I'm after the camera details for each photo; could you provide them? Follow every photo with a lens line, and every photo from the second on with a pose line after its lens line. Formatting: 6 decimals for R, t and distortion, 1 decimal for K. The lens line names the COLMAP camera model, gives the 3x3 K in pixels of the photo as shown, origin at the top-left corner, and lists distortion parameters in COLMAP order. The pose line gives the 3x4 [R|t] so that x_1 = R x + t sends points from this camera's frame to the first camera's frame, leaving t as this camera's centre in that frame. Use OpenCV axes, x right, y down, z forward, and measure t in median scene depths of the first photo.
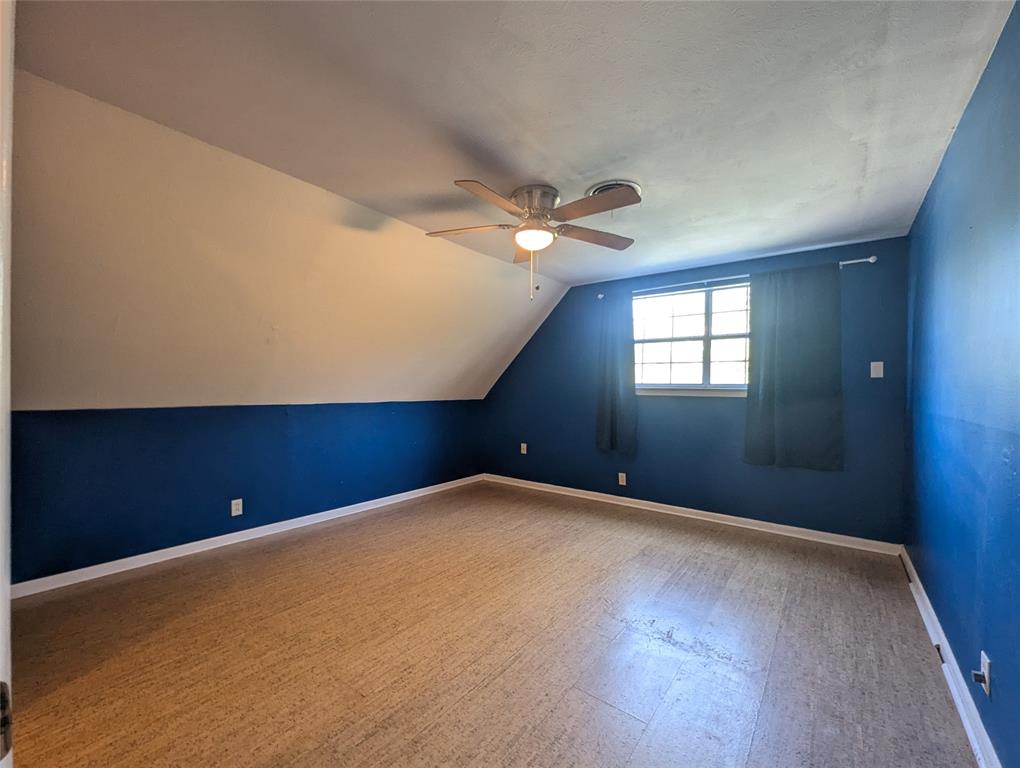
lens RADIAL K [[425.1, 0, 511.5], [0, 425.1, 387.7], [0, 0, 1]] dist [0.000548, 0.000216]
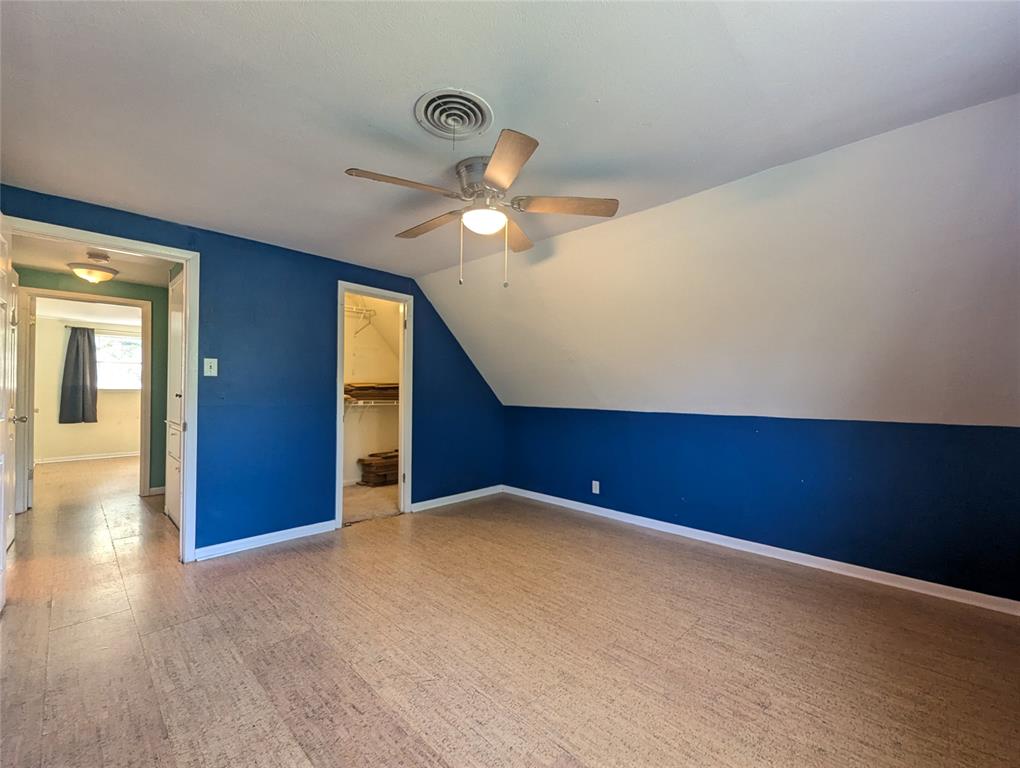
lens RADIAL K [[425.1, 0, 511.5], [0, 425.1, 387.7], [0, 0, 1]] dist [0.000548, 0.000216]
pose [[-0.118403, -0.025097, -0.992648, 0.744019], [-0.015143, 0.999610, -0.023466, 0.010593], [0.992850, 0.012254, -0.118737, 0.962824]]
